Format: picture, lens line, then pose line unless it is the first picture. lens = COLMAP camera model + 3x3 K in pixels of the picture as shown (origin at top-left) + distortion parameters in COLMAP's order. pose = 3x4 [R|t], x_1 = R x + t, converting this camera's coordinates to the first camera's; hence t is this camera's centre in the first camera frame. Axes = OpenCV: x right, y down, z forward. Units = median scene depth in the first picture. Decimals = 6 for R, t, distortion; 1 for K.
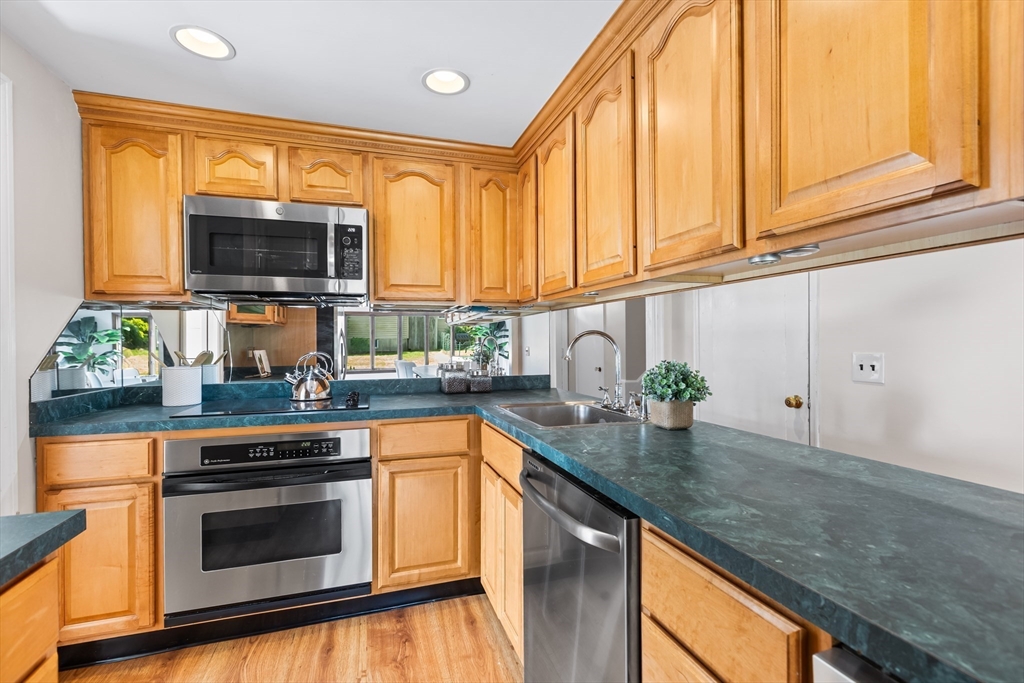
lens RADIAL K [[455.2, 0, 511.1], [0, 455.2, 340.8], [0, 0, 1]] dist [0.002195, -0.000946]
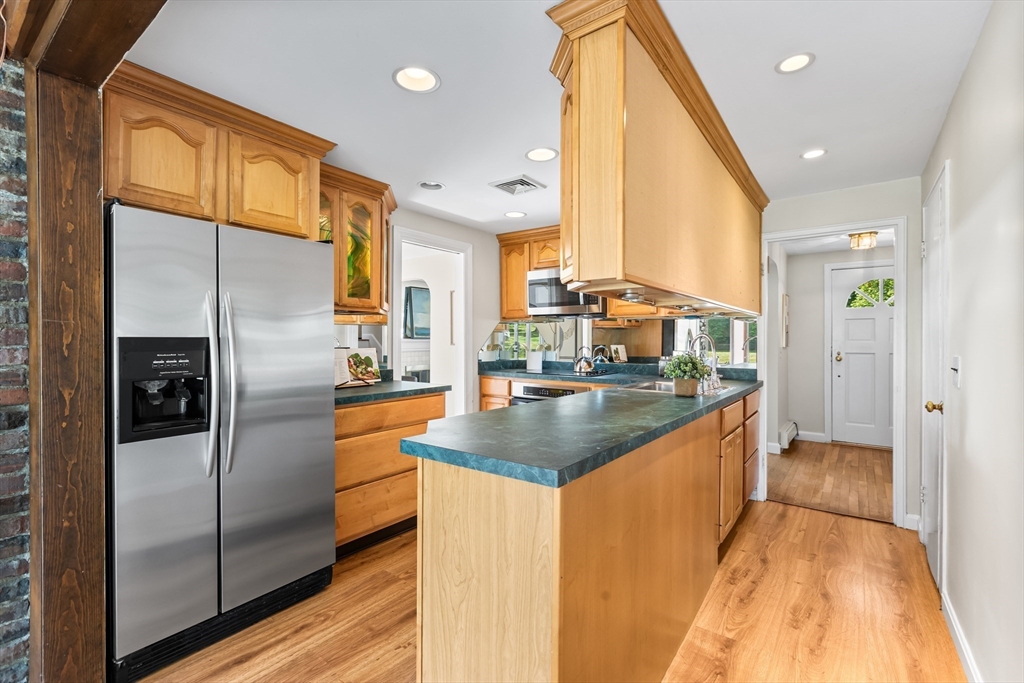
lens RADIAL K [[455.2, 0, 511.2], [0, 455.2, 340.1], [0, 0, 1]] dist [0.002195, -0.000946]
pose [[0.581943, 0.009818, -0.813170, 0.992938], [-0.006250, 0.999952, 0.007601, -0.010040], [0.813206, 0.000659, 0.581976, -0.318744]]
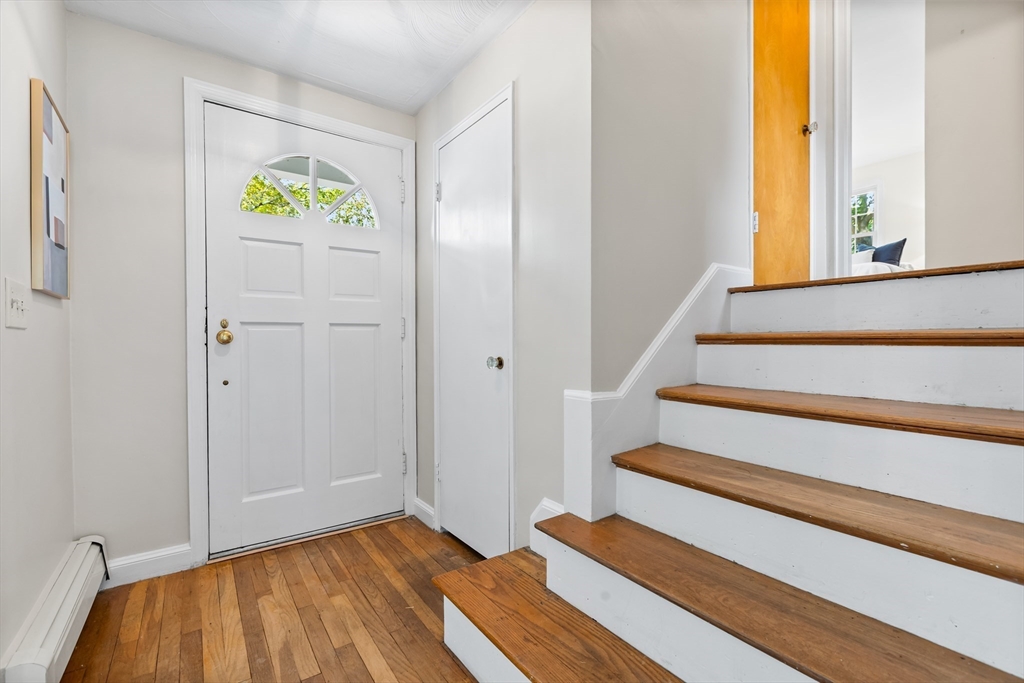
lens RADIAL K [[455.2, 0, 514.8], [0, 455.2, 345.0], [0, 0, 1]] dist [0.002195, -0.000946]
pose [[0.952036, 0.002218, 0.305978, 0.237994], [-0.003188, 0.999991, 0.002672, 0.121016], [-0.305970, -0.003519, 0.952035, 1.644997]]
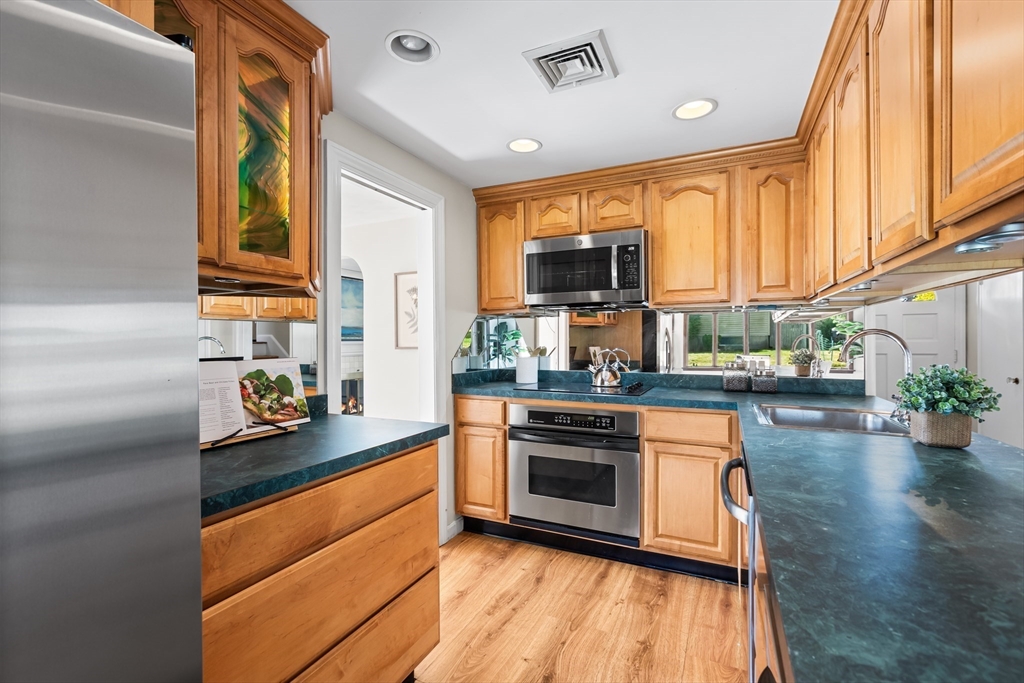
lens RADIAL K [[455.2, 0, 510.9], [0, 455.2, 341.7], [0, 0, 1]] dist [0.002195, -0.000946]
pose [[0.730334, 0.006028, -0.683064, 0.268824], [-0.001360, 0.999972, 0.007371, -0.003767], [0.683089, -0.004454, 0.730321, -0.118038]]
